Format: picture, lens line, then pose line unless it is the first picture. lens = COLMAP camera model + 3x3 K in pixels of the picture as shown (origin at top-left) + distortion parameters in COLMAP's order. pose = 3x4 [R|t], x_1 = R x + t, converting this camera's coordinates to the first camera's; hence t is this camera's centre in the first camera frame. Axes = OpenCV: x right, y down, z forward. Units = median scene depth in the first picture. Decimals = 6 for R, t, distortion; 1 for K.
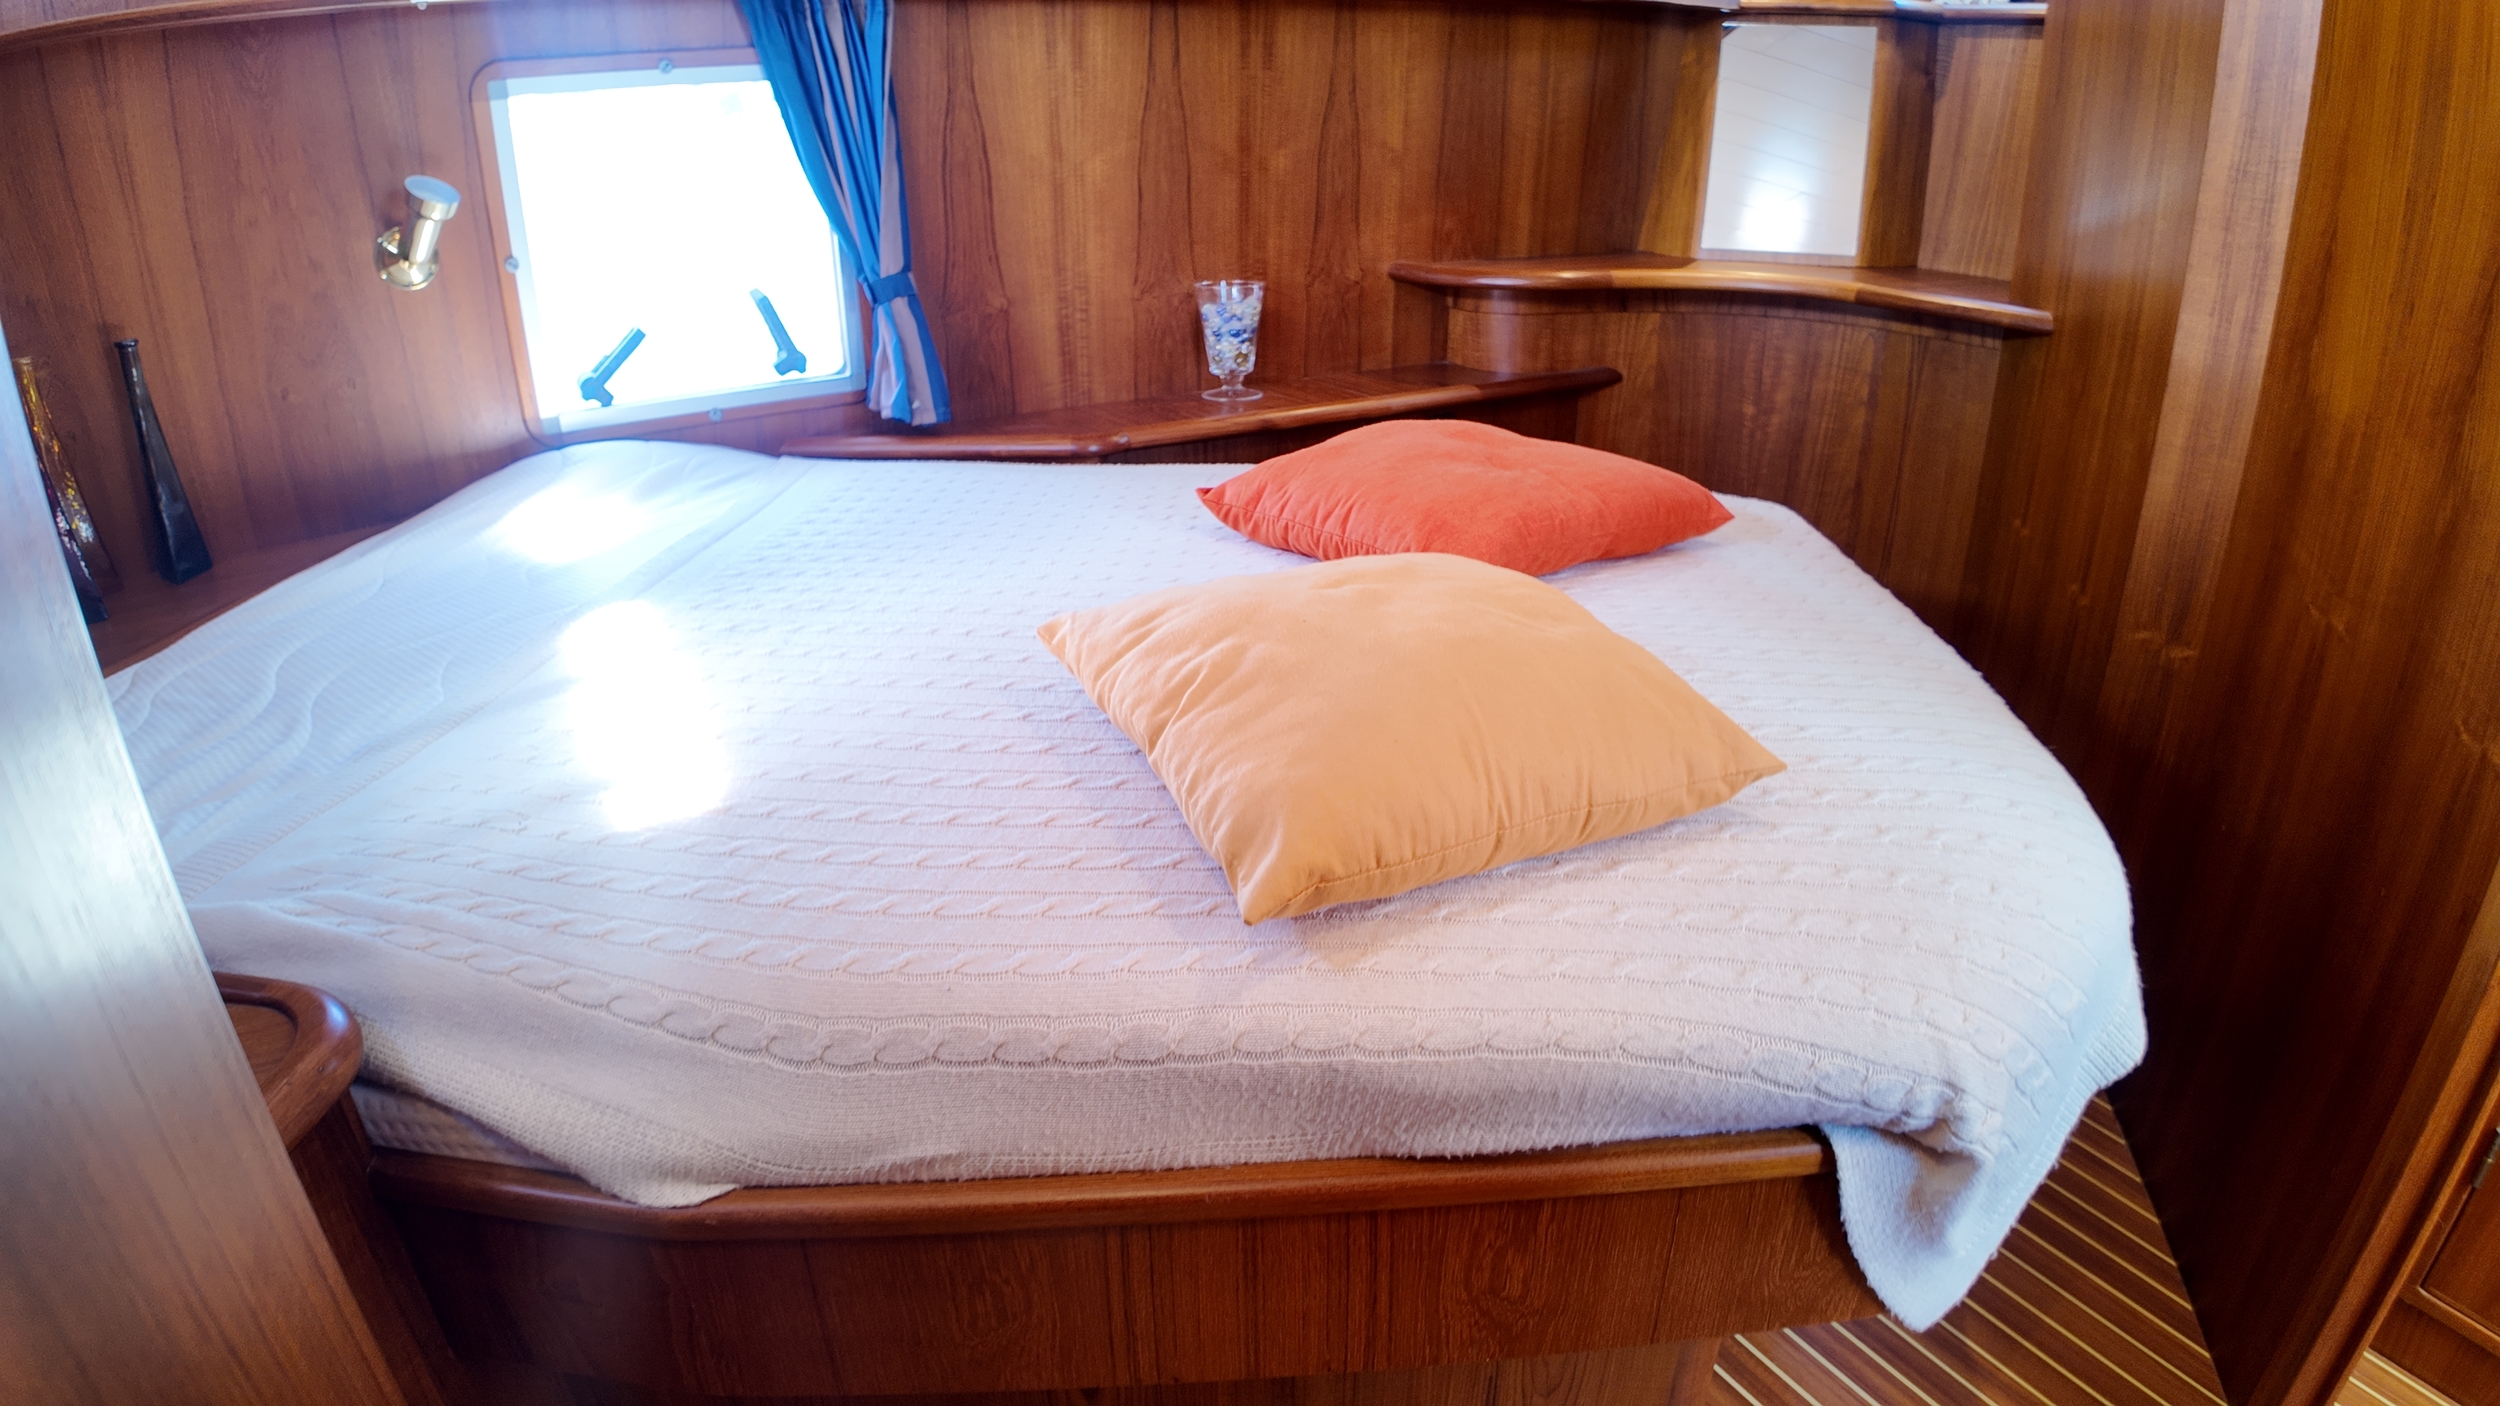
lens RADIAL K [[1350.5, 0, 1250.0], [0, 1350.5, 703.0], [0, 0, 1]] dist [-0.115185, 0.000685]
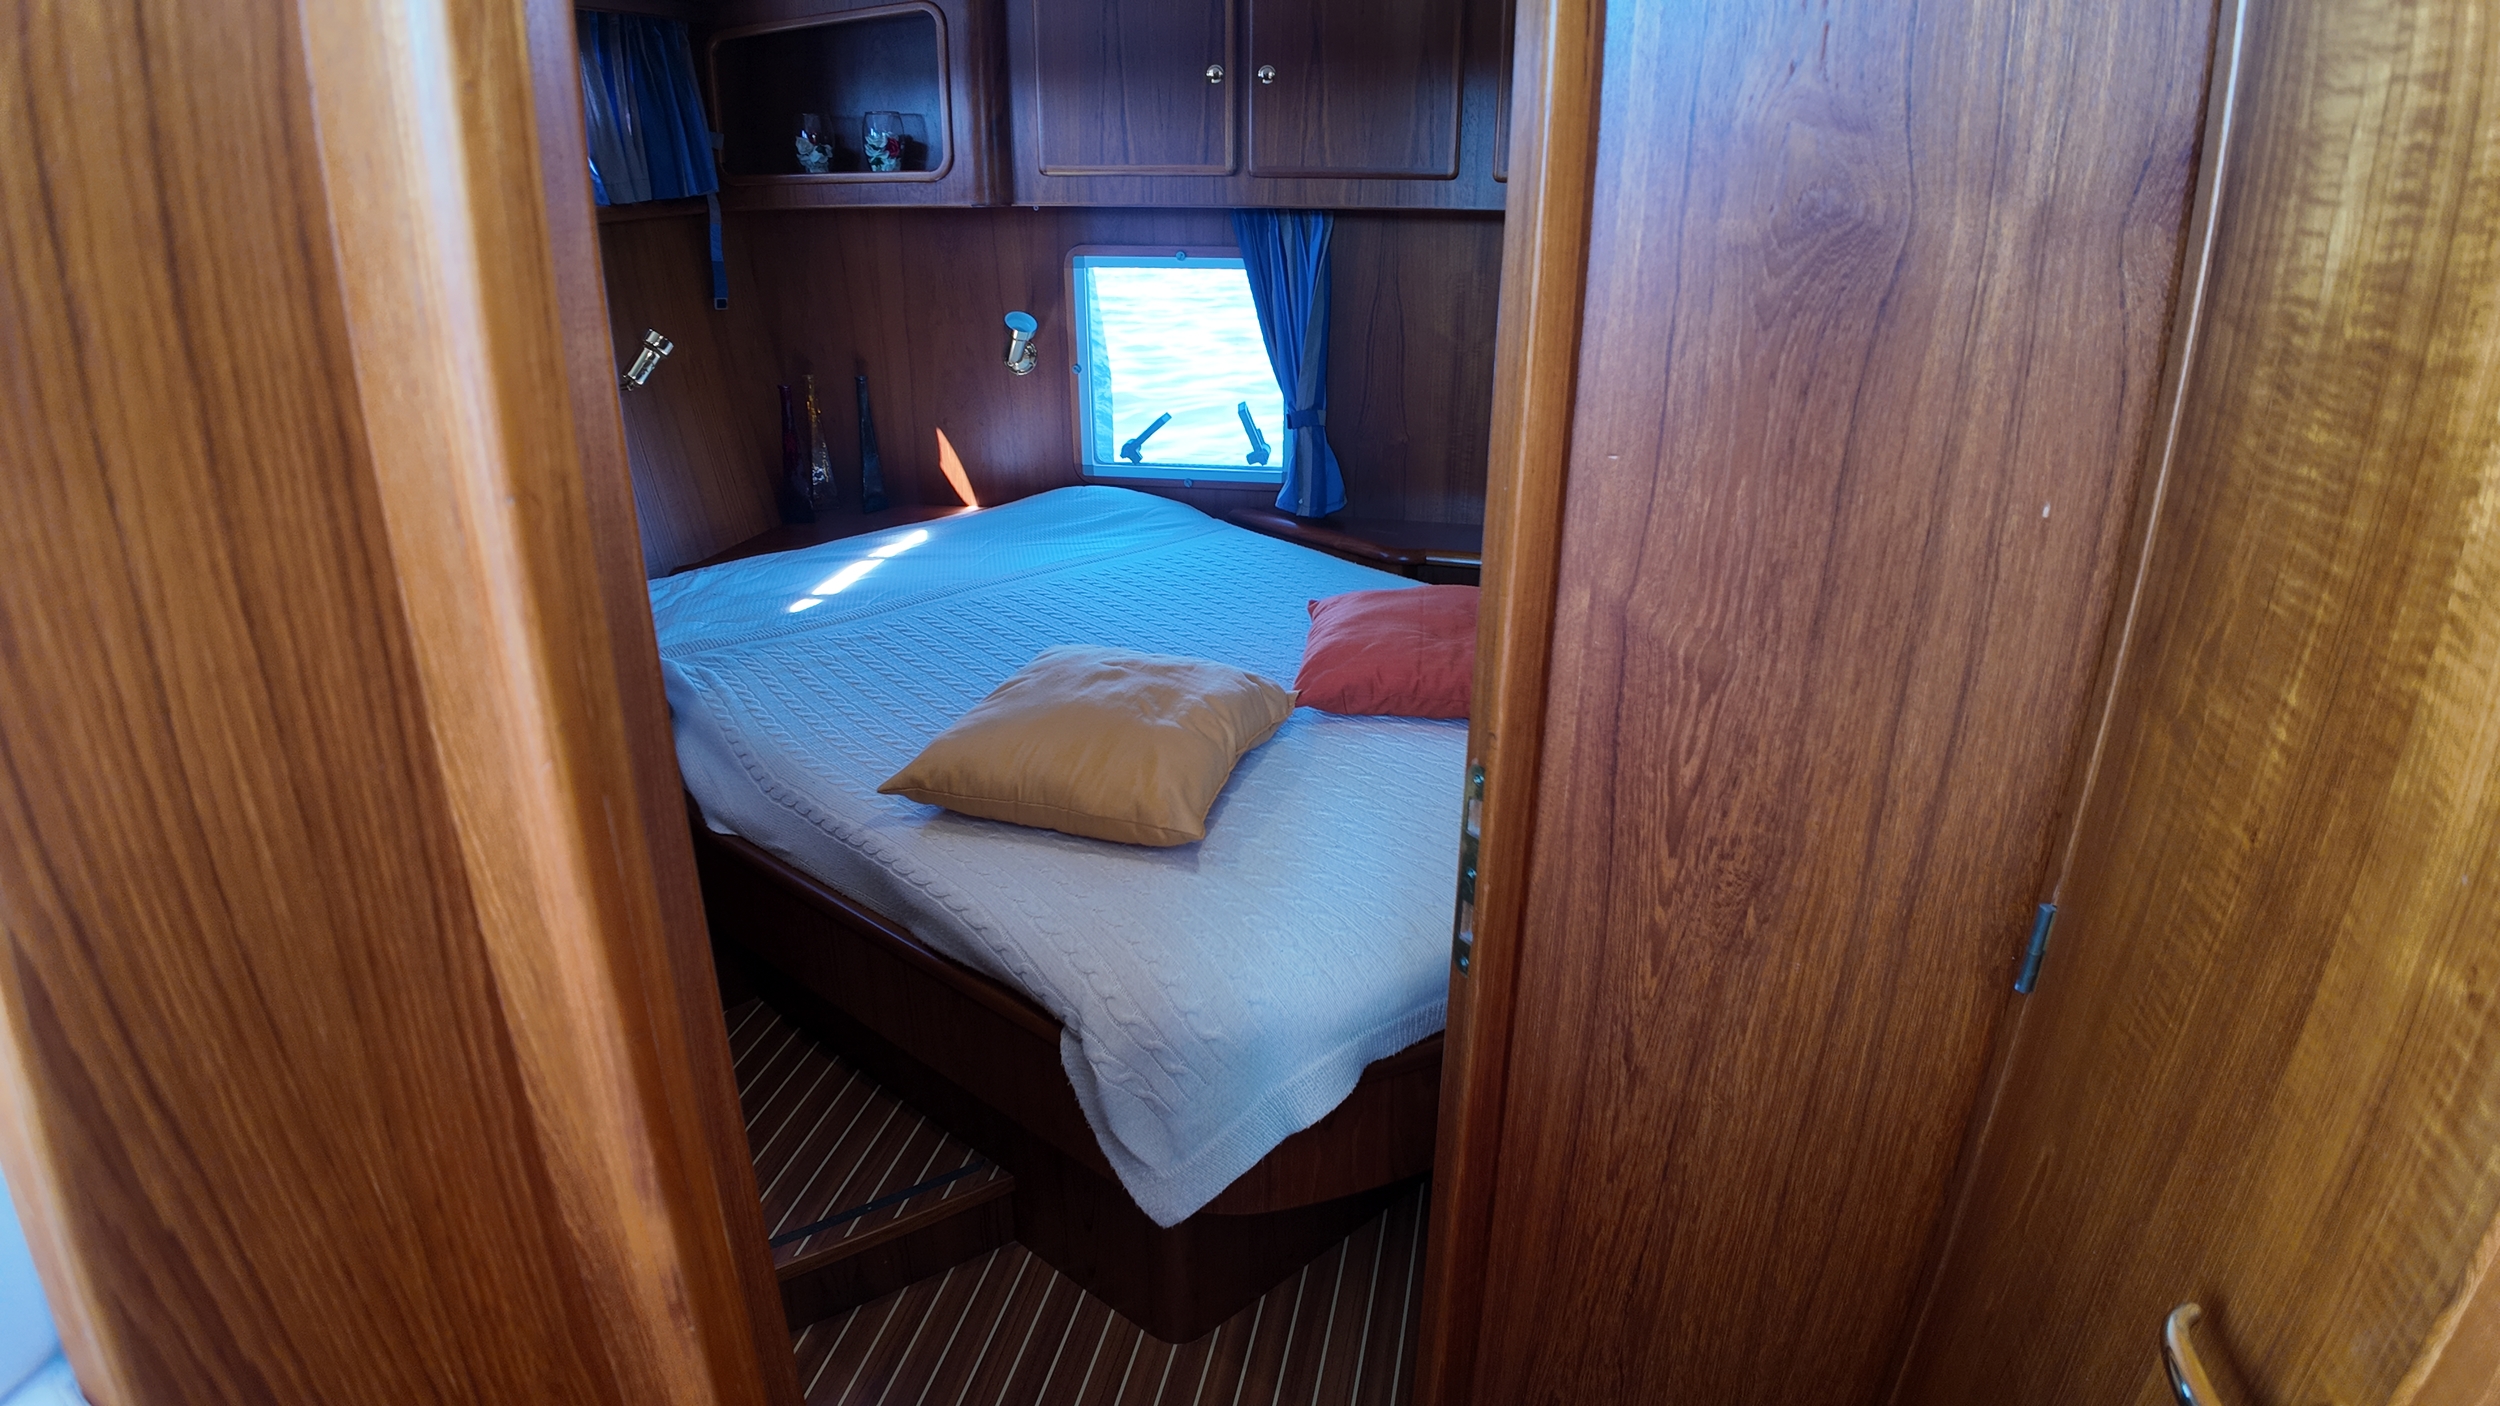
lens RADIAL K [[1350.5, 0, 1250.0], [0, 1350.5, 703.0], [0, 0, 1]] dist [-0.115185, 0.000685]
pose [[0.734383, 0.275442, -0.620333, 0.811070], [-0.296061, 0.952421, 0.072404, -0.138461], [0.610761, 0.130484, 0.780989, -0.139290]]
